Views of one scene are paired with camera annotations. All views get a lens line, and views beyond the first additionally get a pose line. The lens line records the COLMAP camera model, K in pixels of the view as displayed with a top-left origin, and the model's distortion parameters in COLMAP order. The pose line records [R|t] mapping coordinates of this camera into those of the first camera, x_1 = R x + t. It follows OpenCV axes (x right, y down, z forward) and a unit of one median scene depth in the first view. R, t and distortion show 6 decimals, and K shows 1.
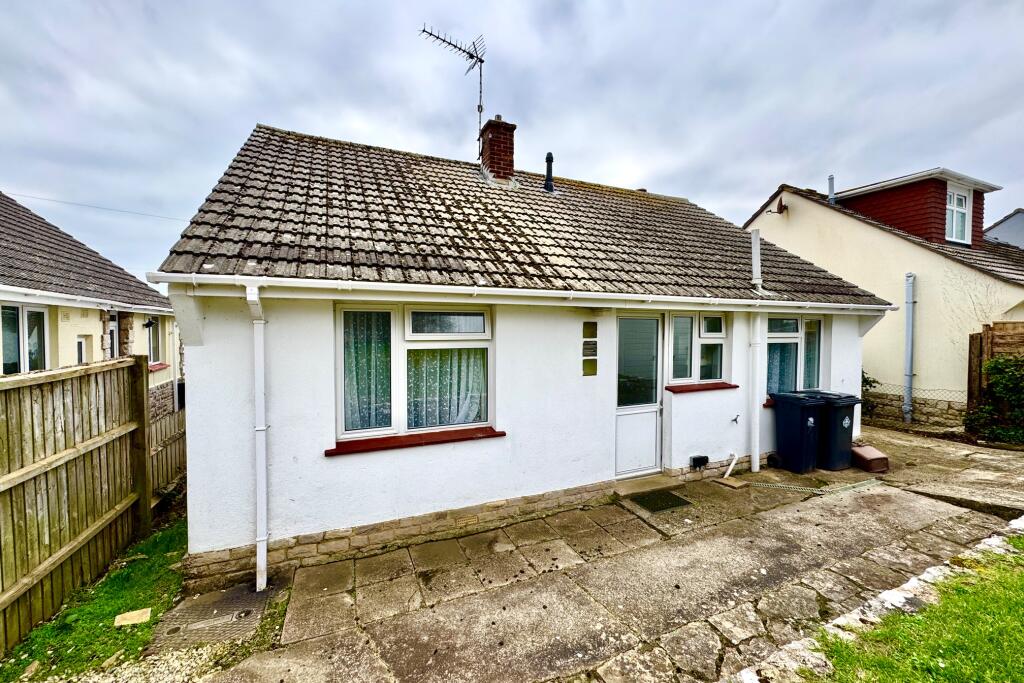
lens RADIAL K [[410.4, 0, 512.0], [0, 410.4, 341.5], [0, 0, 1]] dist [-0.001959, -0.000348]
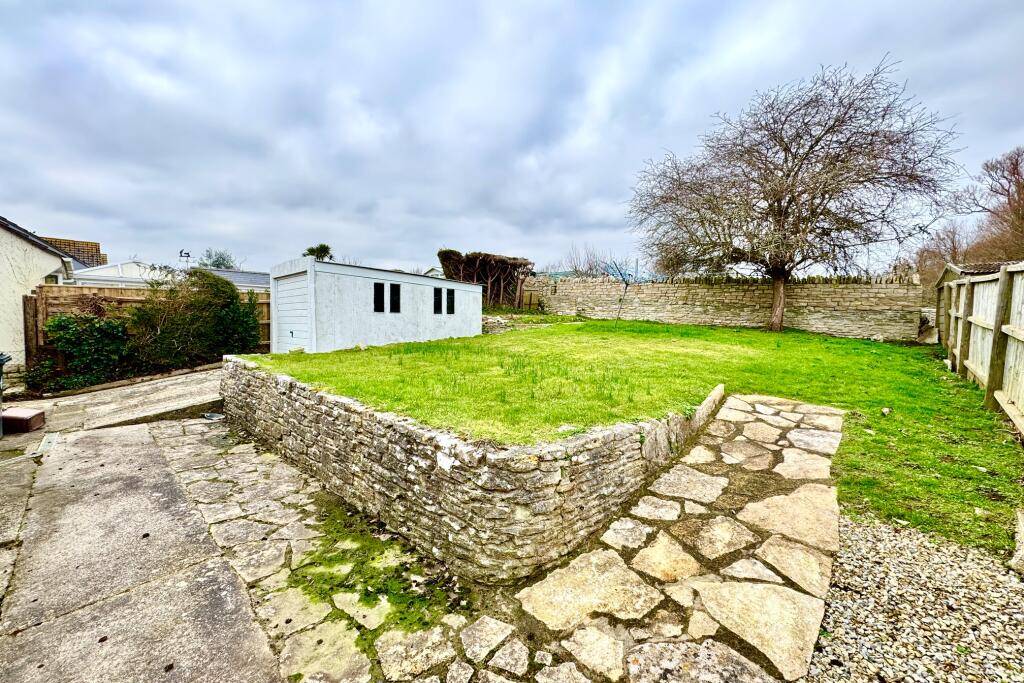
lens RADIAL K [[410.4, 0, 512.0], [0, 410.4, 341.5], [0, 0, 1]] dist [-0.001959, -0.000348]
pose [[-0.395780, -0.043387, 0.917320, -0.518775], [0.021564, 0.998169, 0.056515, 0.108359], [-0.918092, 0.042148, -0.394119, 0.446994]]
